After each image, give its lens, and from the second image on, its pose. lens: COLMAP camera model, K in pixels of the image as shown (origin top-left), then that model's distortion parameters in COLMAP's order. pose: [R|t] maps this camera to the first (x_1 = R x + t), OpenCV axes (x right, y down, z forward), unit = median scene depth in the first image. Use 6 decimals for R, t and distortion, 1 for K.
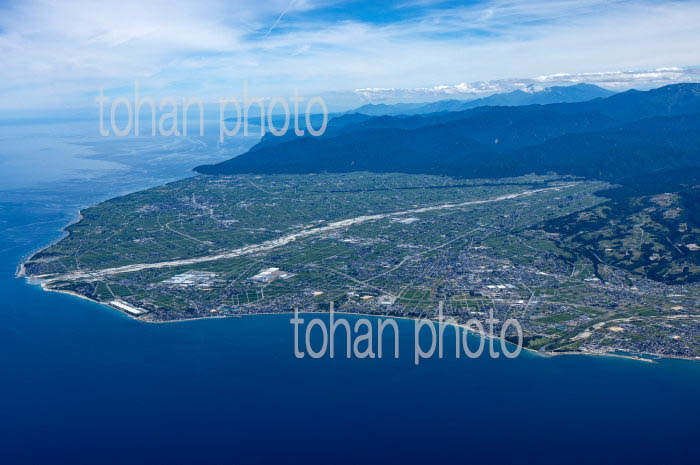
lens RADIAL K [[829.1, 0, 350.0], [0, 829.1, 232.5], [0, 0, 1]] dist [0.009834, 0.000464]
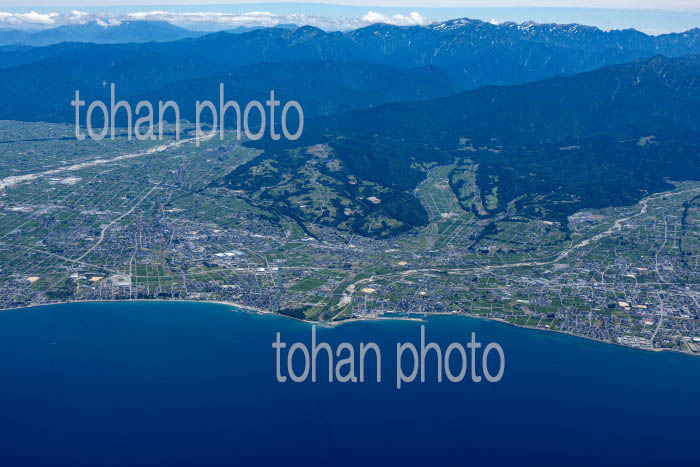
lens RADIAL K [[852.8, 0, 336.2], [0, 852.8, 232.7], [0, 0, 1]] dist [0.005155, 0.010967]
pose [[0.870152, -0.067539, 0.488133, -0.168546], [0.030913, 0.996094, 0.082715, -0.032870], [-0.491813, -0.056885, 0.868841, 0.072033]]
